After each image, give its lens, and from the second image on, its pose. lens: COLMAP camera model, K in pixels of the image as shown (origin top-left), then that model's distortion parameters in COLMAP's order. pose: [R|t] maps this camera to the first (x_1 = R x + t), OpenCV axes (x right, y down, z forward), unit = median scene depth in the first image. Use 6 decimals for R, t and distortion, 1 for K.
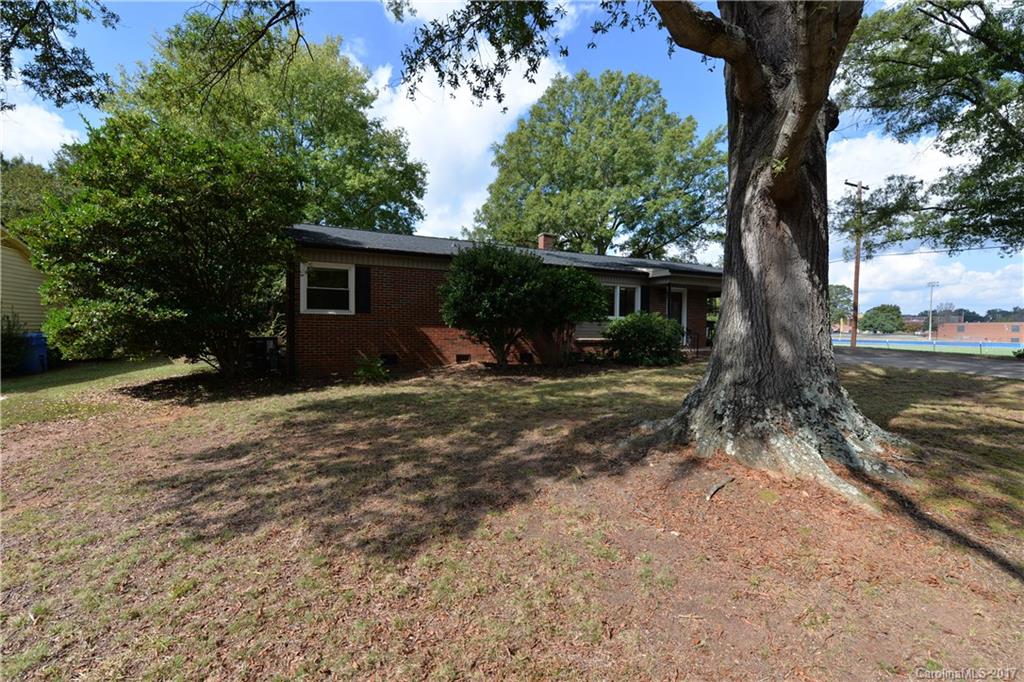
lens RADIAL K [[408.5, 0, 508.4], [0, 408.5, 342.4], [0, 0, 1]] dist [-0.001636, -0.000722]
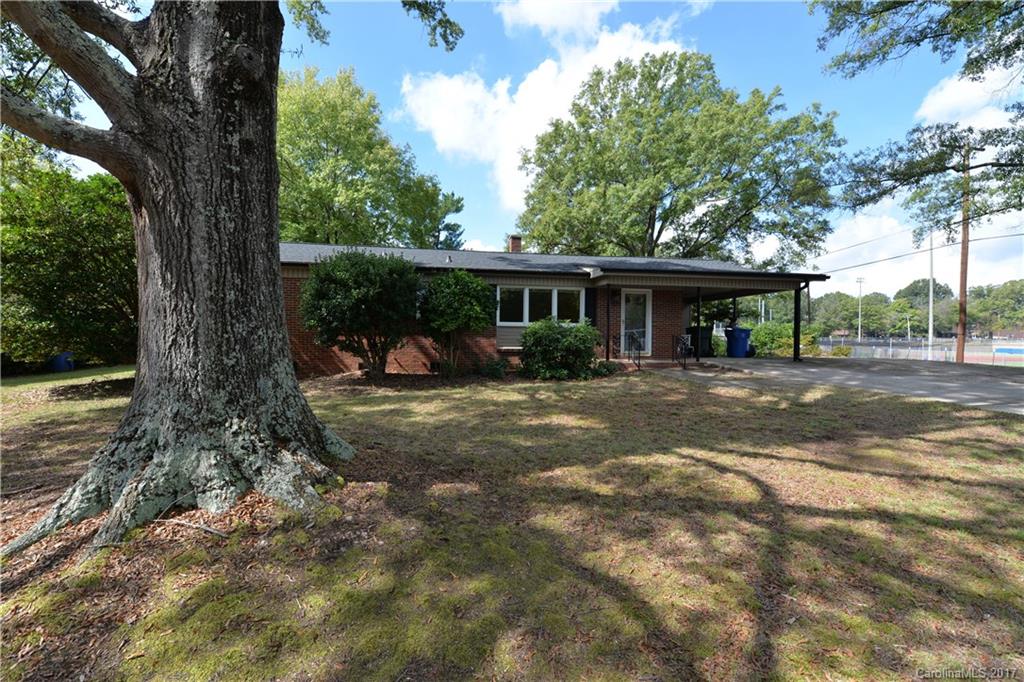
lens RADIAL K [[408.5, 0, 512.6], [0, 408.5, 339.9], [0, 0, 1]] dist [-0.001636, -0.000722]
pose [[0.965234, 0.003162, -0.261370, 0.408451], [-0.008961, 0.999739, -0.020998, -0.006134], [0.261235, 0.022610, 0.965010, 0.109366]]
